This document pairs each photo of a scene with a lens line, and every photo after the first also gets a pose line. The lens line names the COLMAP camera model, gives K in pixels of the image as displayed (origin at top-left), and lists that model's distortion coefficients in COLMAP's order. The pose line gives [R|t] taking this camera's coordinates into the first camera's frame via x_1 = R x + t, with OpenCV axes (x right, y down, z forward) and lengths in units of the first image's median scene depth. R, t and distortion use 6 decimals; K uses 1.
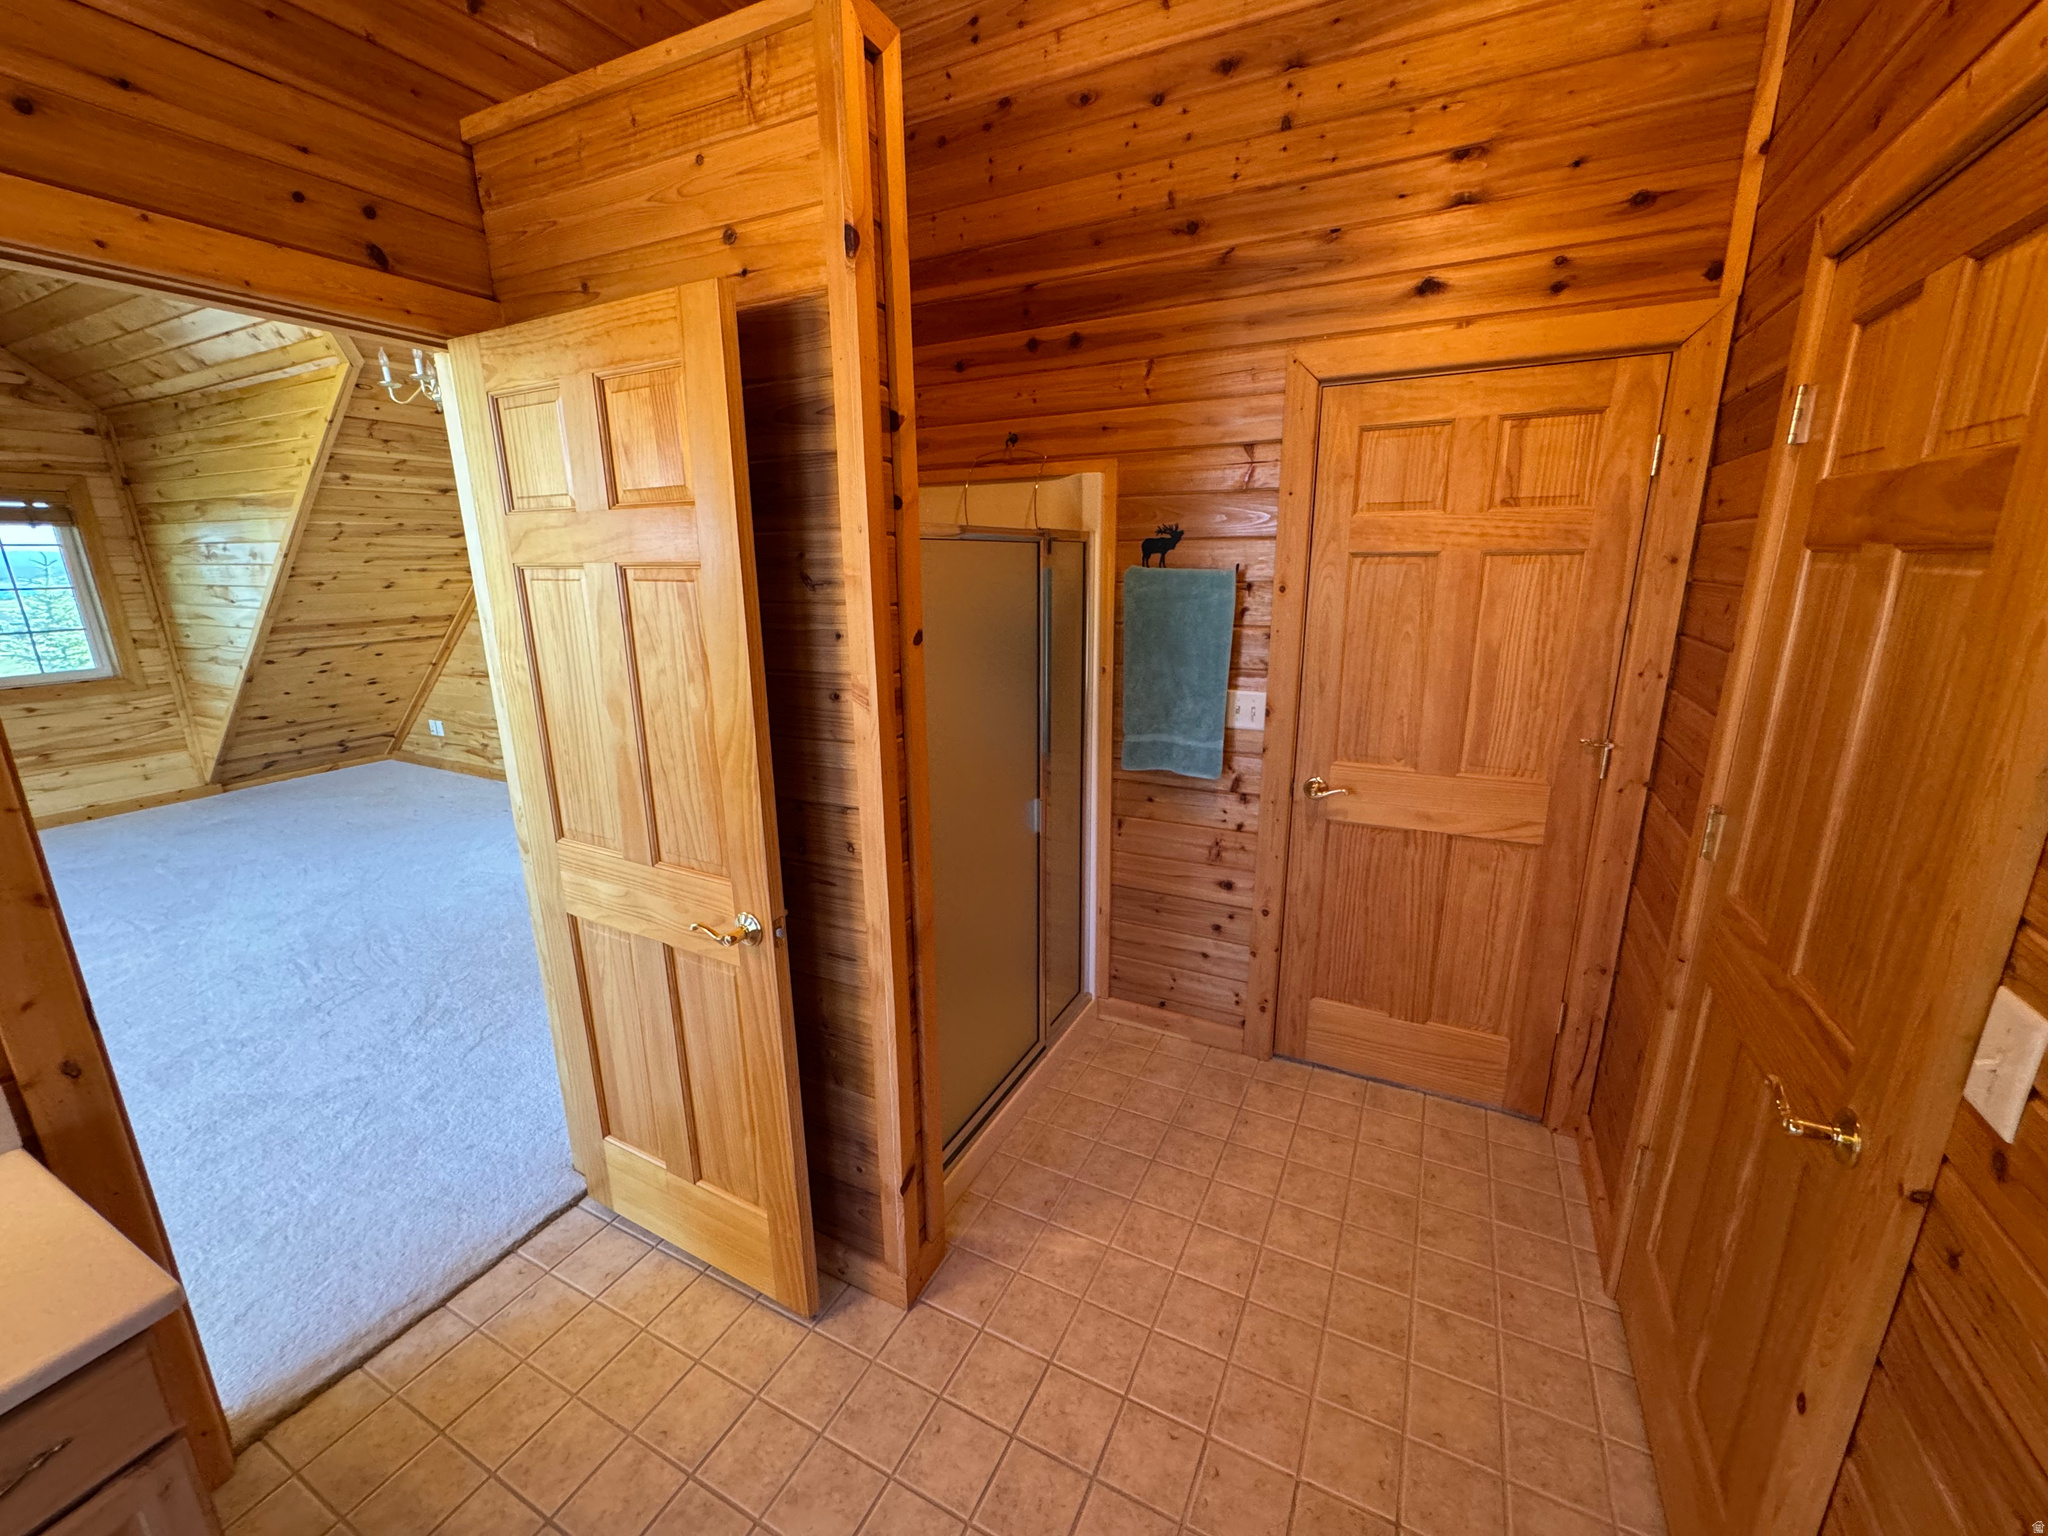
lens RADIAL K [[819.9, 0, 1016.0], [0, 819.9, 769.6], [0, 0, 1]] dist [-0.003618, 0.000906]
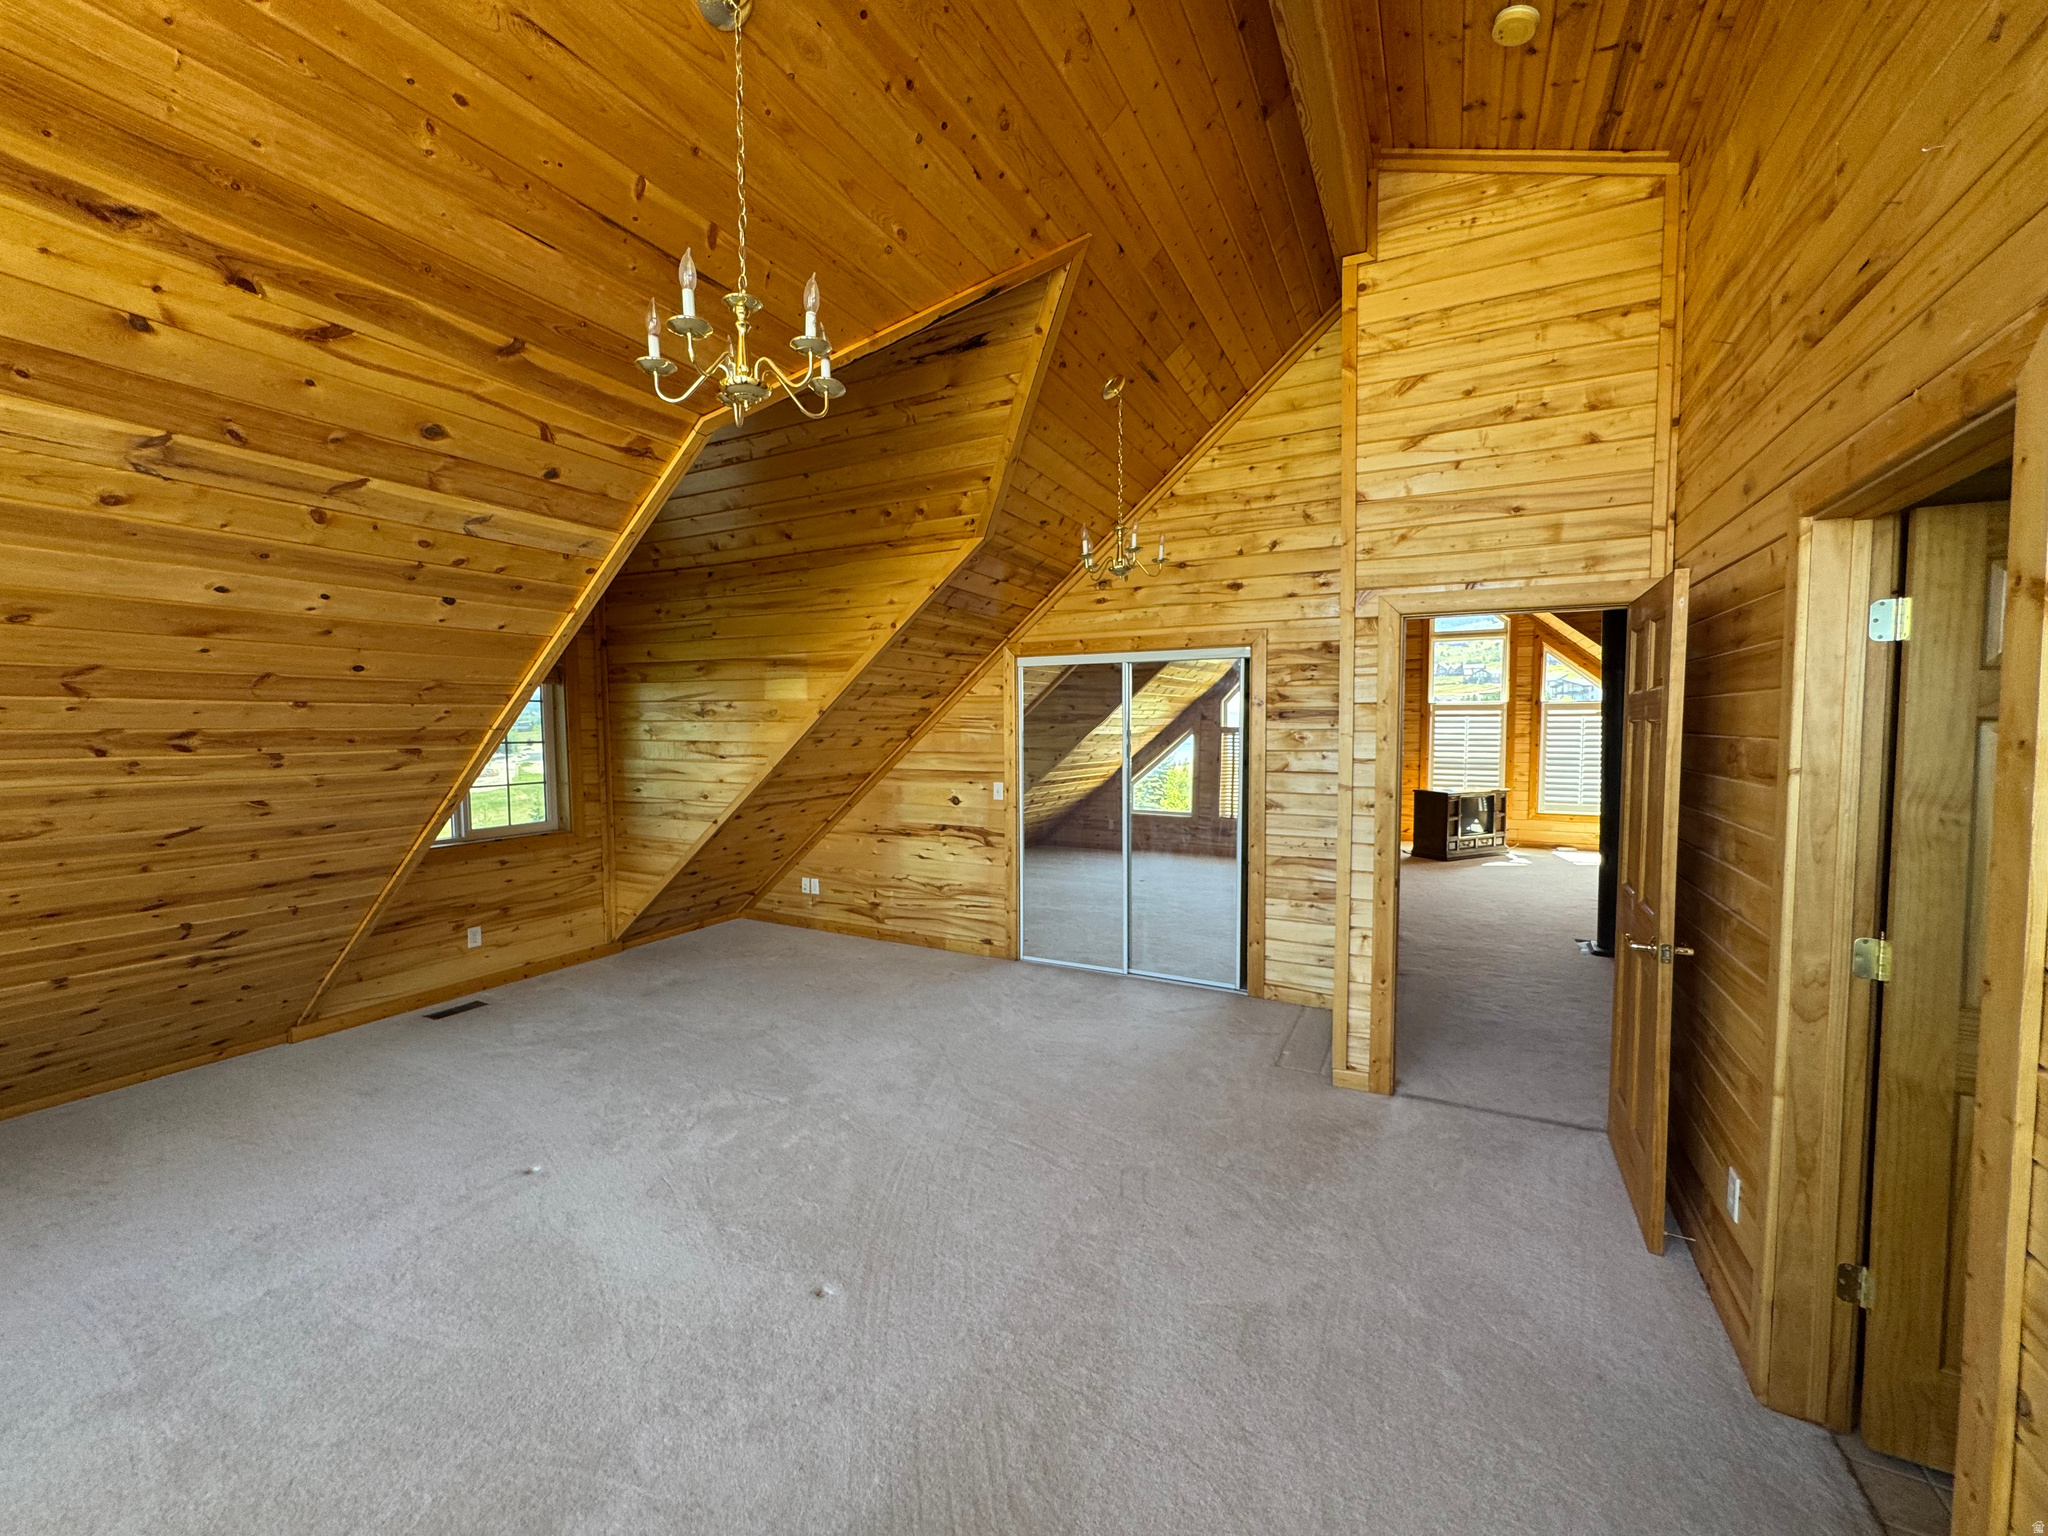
lens RADIAL K [[819.9, 0, 1026.8], [0, 819.9, 767.6], [0, 0, 1]] dist [-0.003618, 0.000906]
pose [[0.999938, 0.010352, -0.003994, -0.545663], [-0.010942, 0.979630, -0.200511, 0.005579], [0.001838, 0.200543, 0.979683, 0.012770]]
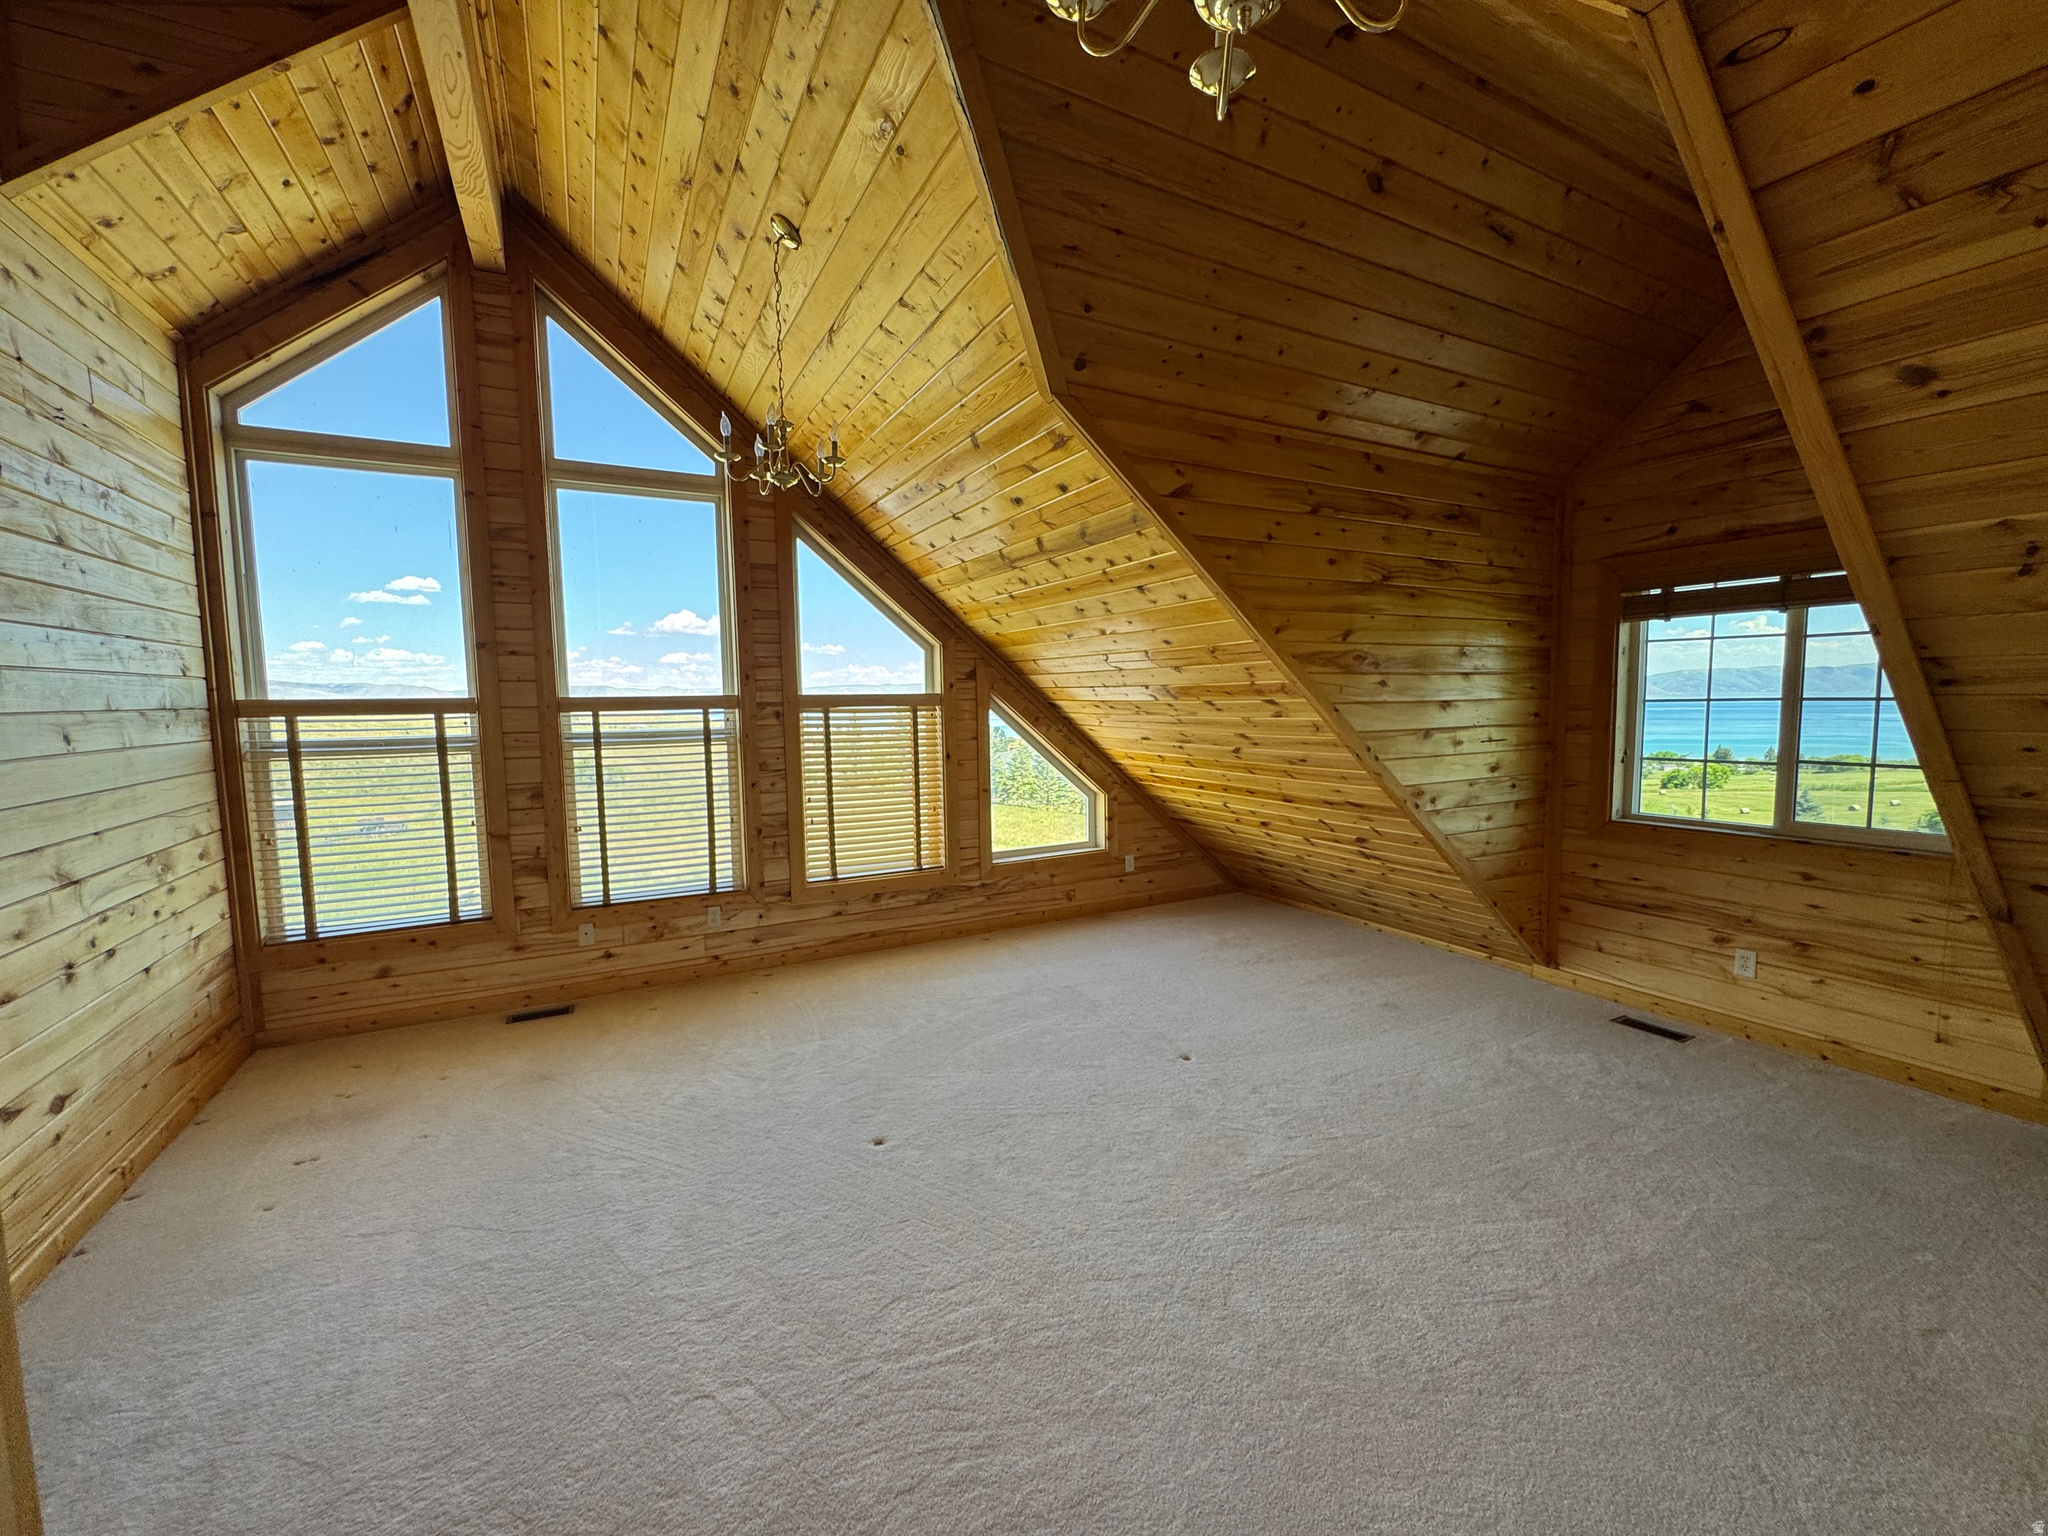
lens RADIAL K [[819.9, 0, 1030.0], [0, 819.9, 772.3], [0, 0, 1]] dist [-0.003618, 0.000906]
pose [[-0.573643, 0.096704, -0.813377, -0.298252], [-0.182500, 0.952956, 0.242008, -0.189293], [0.798516, 0.287267, -0.529008, 0.783159]]
